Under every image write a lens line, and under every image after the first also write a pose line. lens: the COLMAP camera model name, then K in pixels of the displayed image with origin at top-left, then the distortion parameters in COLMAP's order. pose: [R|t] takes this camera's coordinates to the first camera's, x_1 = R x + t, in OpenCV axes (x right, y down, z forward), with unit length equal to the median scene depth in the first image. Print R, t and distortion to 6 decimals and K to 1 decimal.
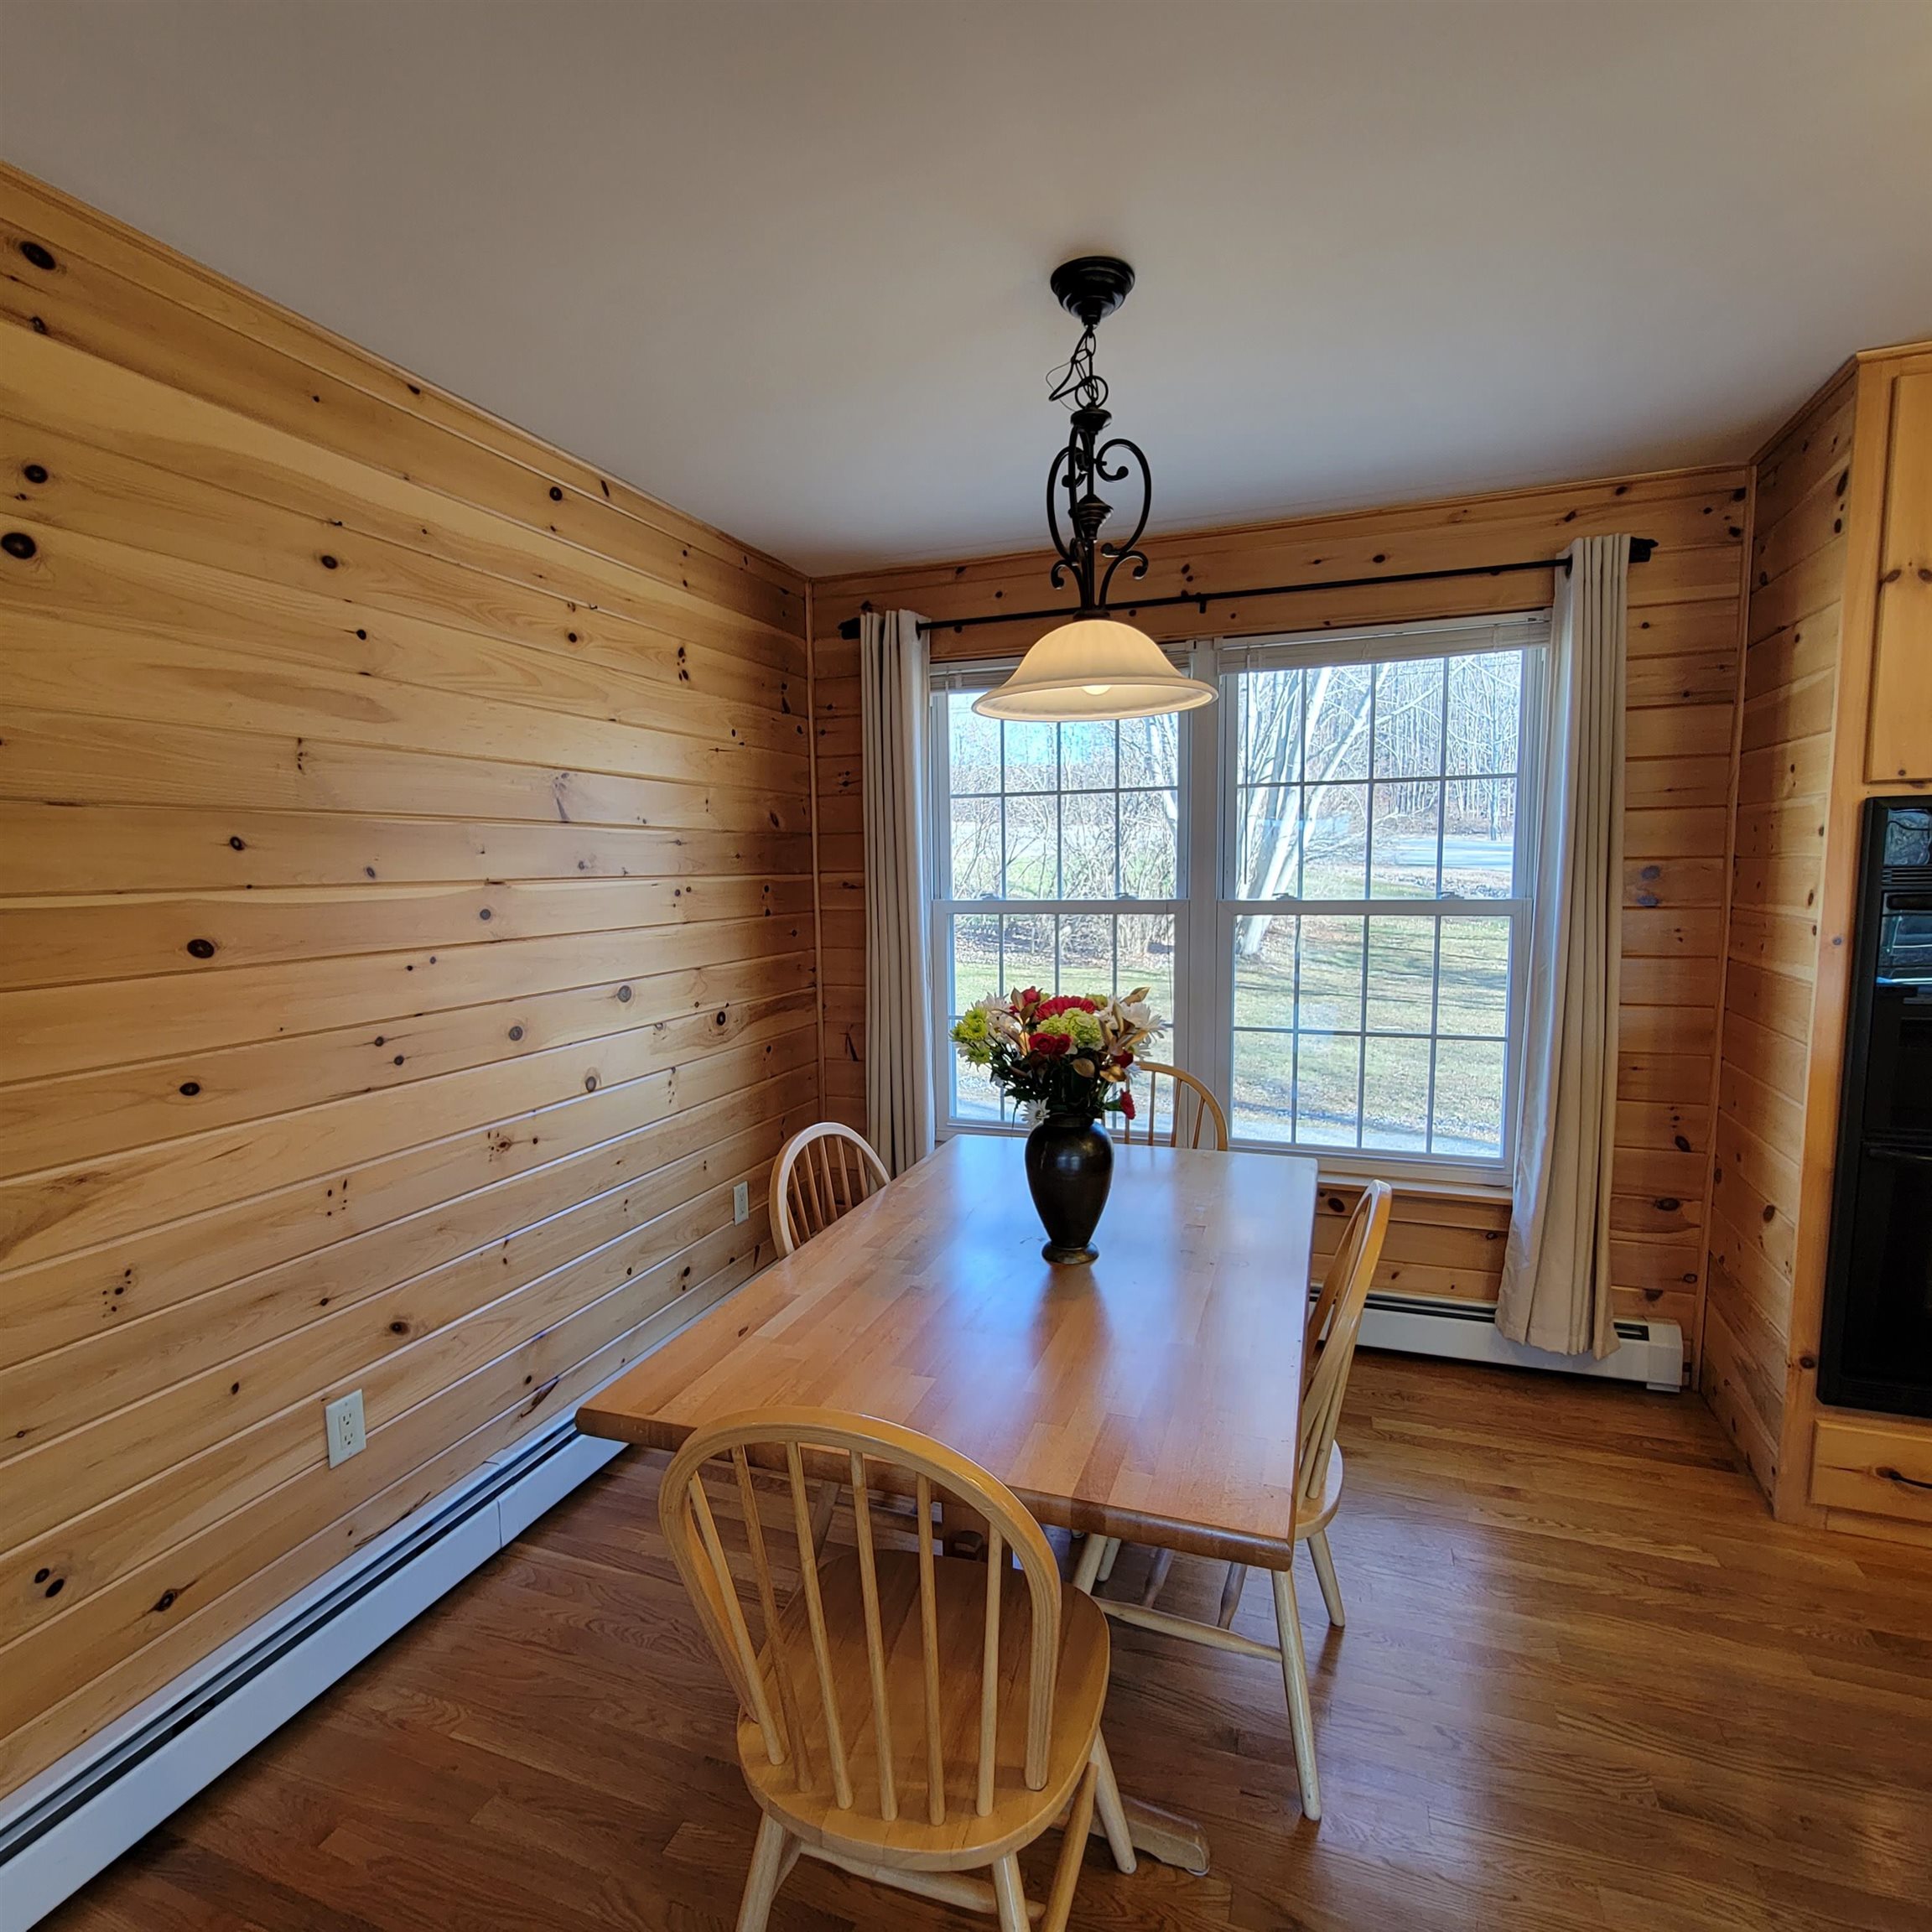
lens RADIAL K [[1050.3, 0, 964.4], [0, 1050.3, 971.4], [0, 0, 1]] dist [-0.002843, 0.000073]
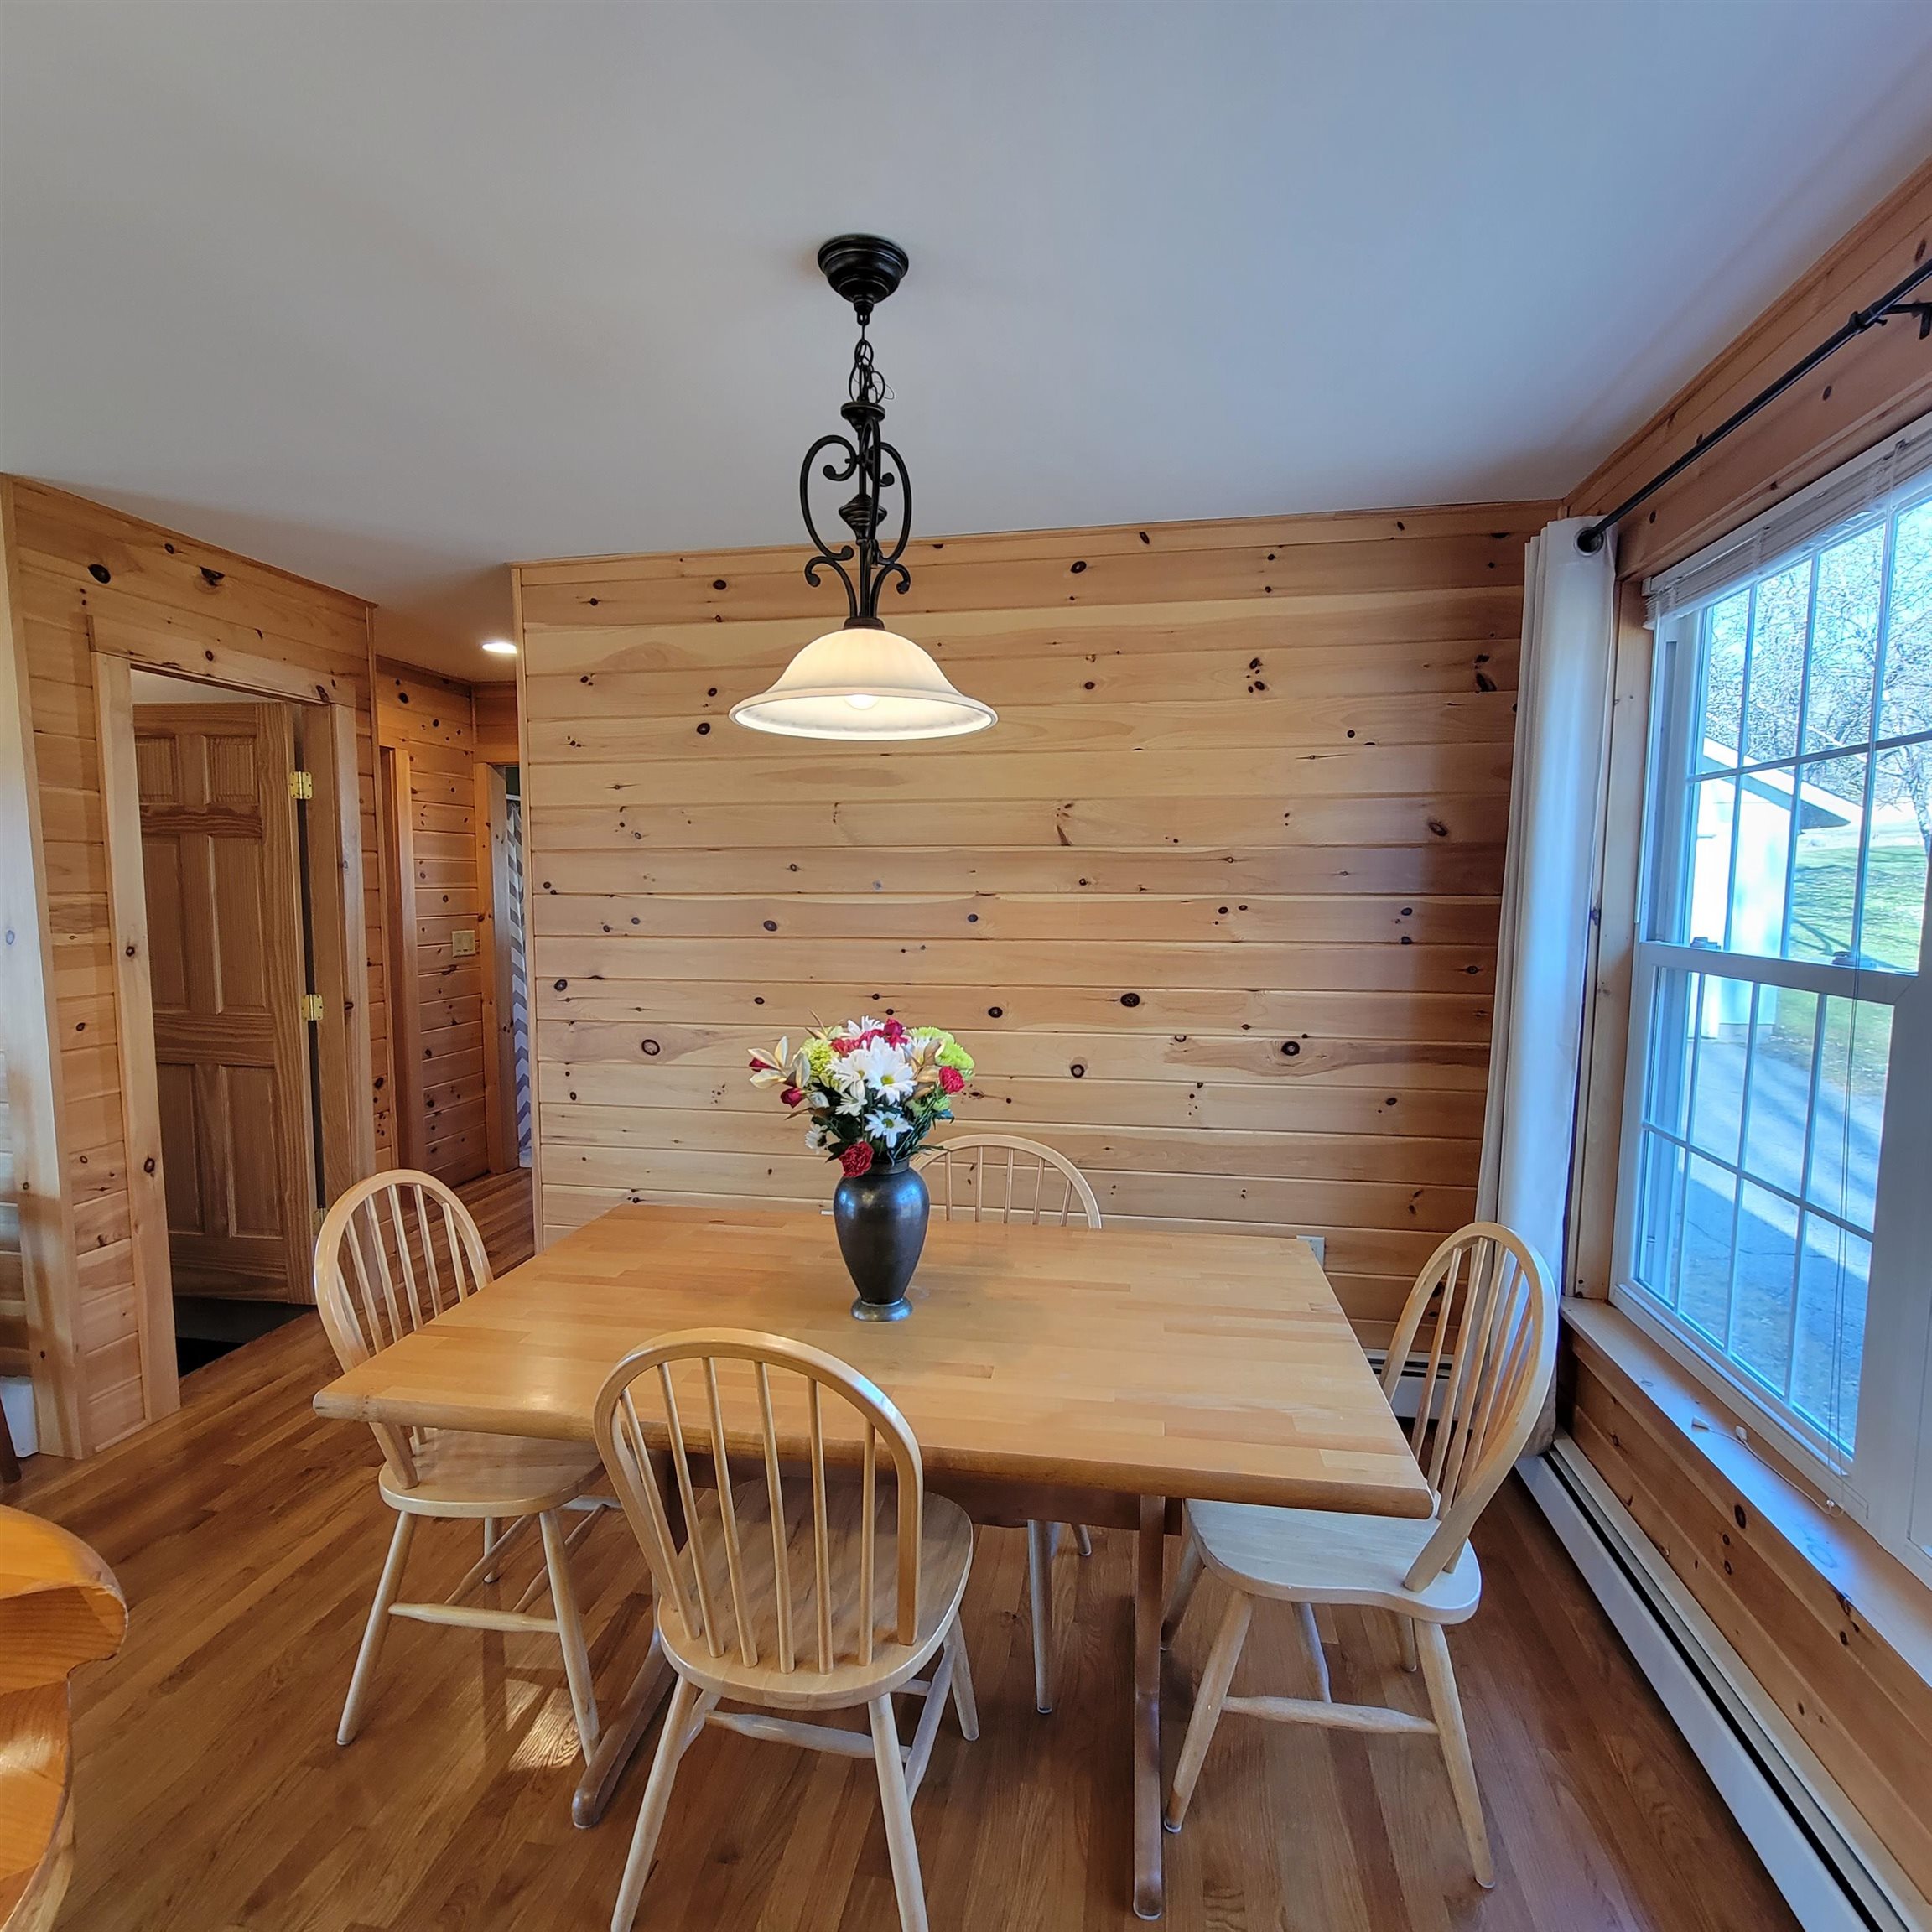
lens RADIAL K [[1050.3, 0, 960.6], [0, 1050.3, 971.7], [0, 0, 1]] dist [-0.002843, 0.000073]
pose [[0.182763, 0.100668, -0.977990, 0.658229], [-0.101661, 0.991347, 0.083045, -0.074615], [0.977887, 0.084245, 0.191416, 0.572625]]
